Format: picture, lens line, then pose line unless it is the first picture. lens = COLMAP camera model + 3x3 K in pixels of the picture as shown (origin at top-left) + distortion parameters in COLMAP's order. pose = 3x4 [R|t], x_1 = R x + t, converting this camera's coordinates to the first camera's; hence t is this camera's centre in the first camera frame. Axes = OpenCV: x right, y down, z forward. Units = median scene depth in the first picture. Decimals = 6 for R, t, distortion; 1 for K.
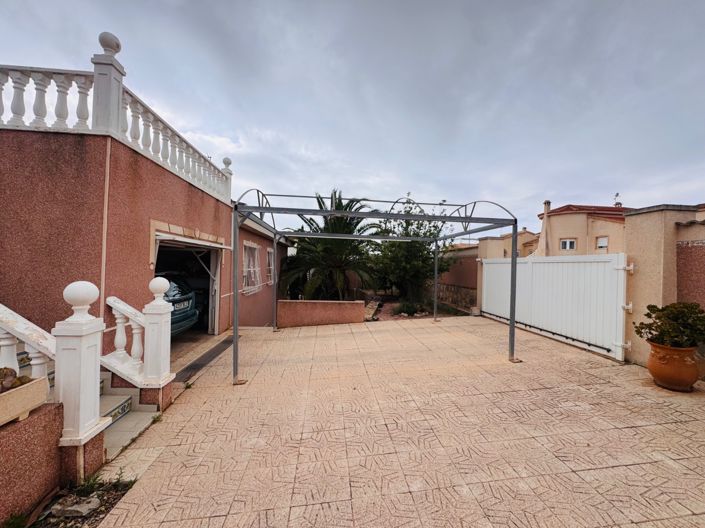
lens RADIAL K [[280.4, 0, 351.1], [0, 280.4, 264.6], [0, 0, 1]] dist [-0.008328, -0.000199]
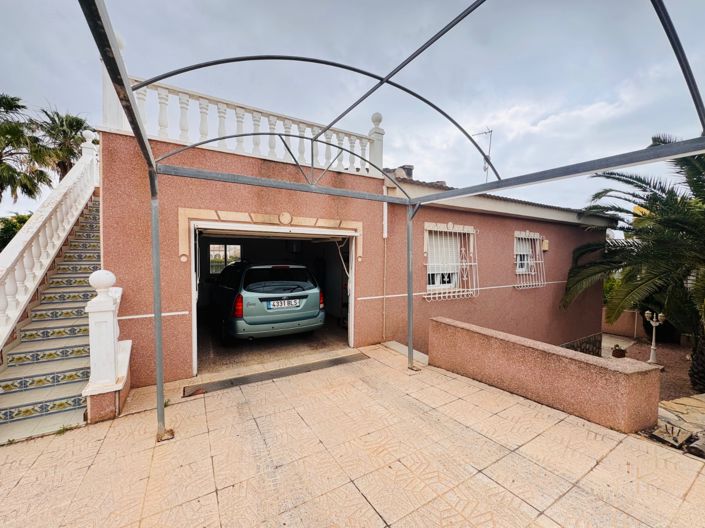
lens RADIAL K [[280.4, 0, 351.1], [0, 280.4, 264.6], [0, 0, 1]] dist [-0.008328, -0.000199]
pose [[0.442603, 0.023268, -0.896416, 0.284628], [-0.002009, 0.999687, 0.024956, 0.001902], [0.896716, -0.009245, 0.442511, 0.848151]]
